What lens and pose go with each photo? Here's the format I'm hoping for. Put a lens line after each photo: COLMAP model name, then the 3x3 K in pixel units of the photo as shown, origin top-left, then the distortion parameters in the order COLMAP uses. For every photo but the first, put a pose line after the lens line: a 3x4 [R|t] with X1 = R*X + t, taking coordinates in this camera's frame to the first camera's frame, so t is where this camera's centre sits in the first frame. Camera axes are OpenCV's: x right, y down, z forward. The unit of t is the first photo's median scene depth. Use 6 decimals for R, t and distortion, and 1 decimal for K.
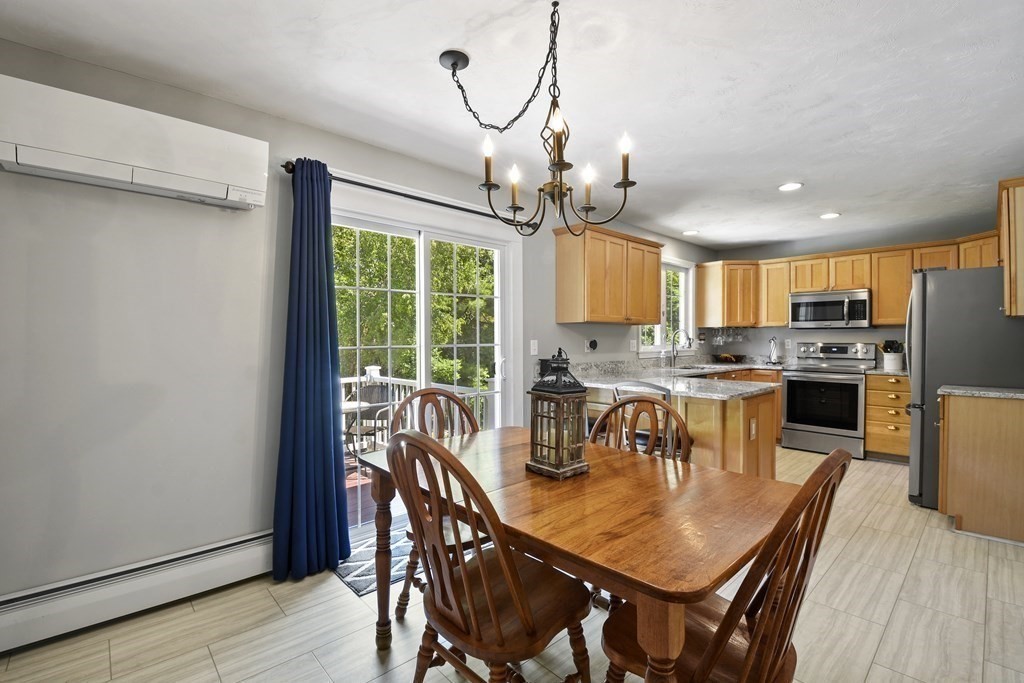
lens RADIAL K [[465.8, 0, 461.7], [0, 465.8, 344.0], [0, 0, 1]] dist [-0.014370, -0.004093]
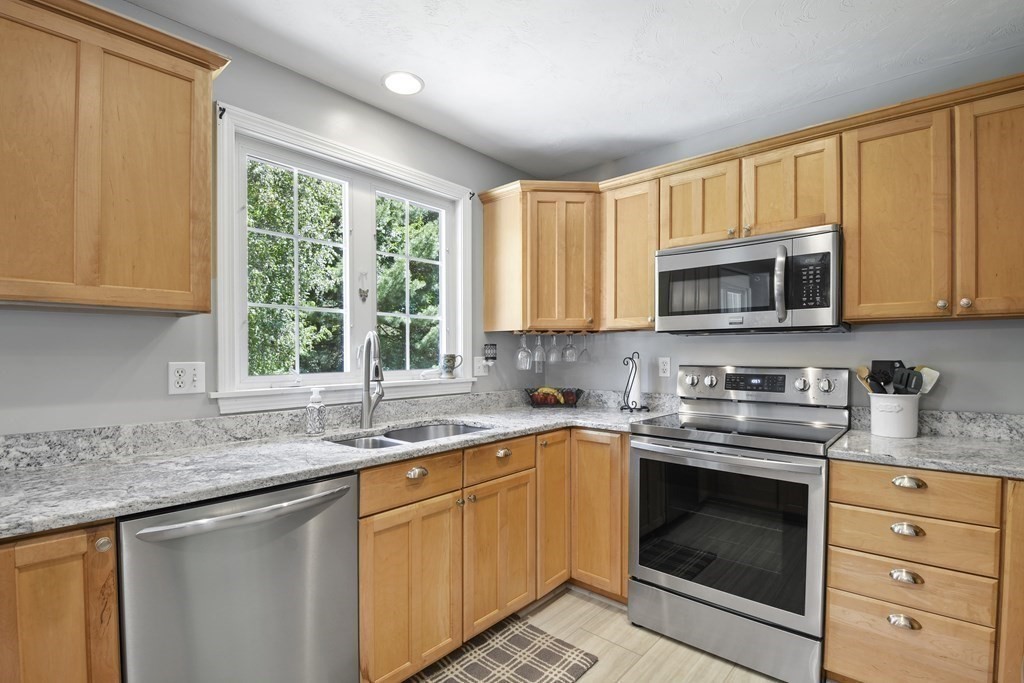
lens RADIAL K [[467.2, 0, 483.2], [0, 467.2, 362.3], [0, 0, 1]] dist [0.001835, -0.007384]
pose [[0.995284, -0.002272, 0.096974, 0.524790], [0.001587, 0.999973, 0.007135, -0.009457], [-0.096987, -0.006947, 0.995261, 0.604332]]
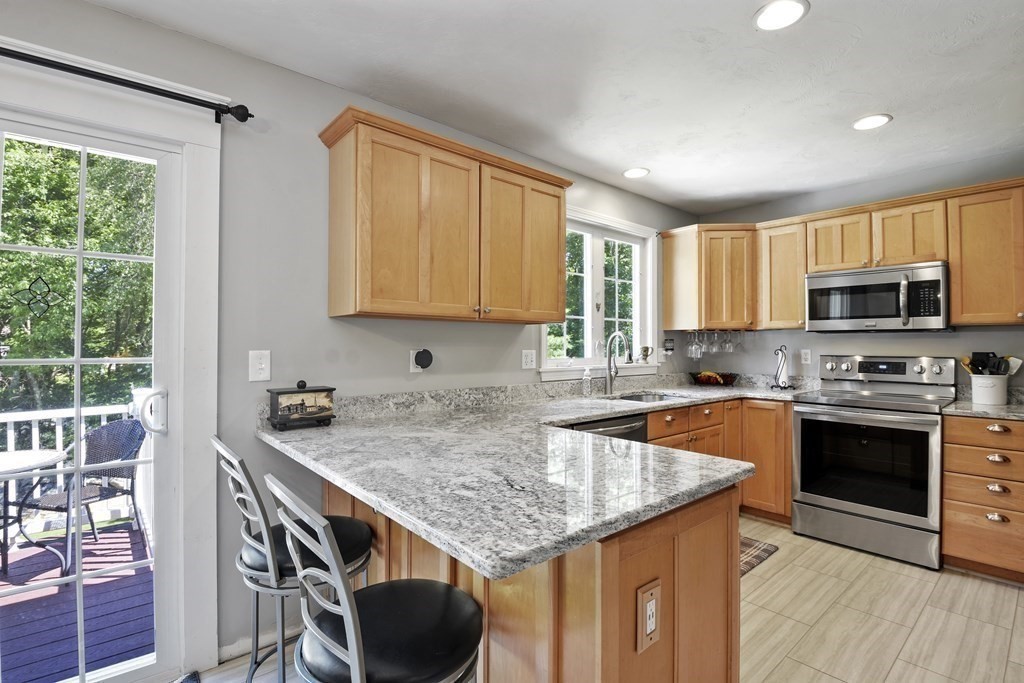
lens RADIAL K [[465.8, 0, 480.3], [0, 465.8, 341.8], [0, 0, 1]] dist [-0.014370, -0.004093]
pose [[0.999465, 0.003775, -0.032490, 0.313441], [-0.004437, 0.999784, -0.020327, -0.006277], [0.032406, 0.020460, 0.999265, 0.395030]]
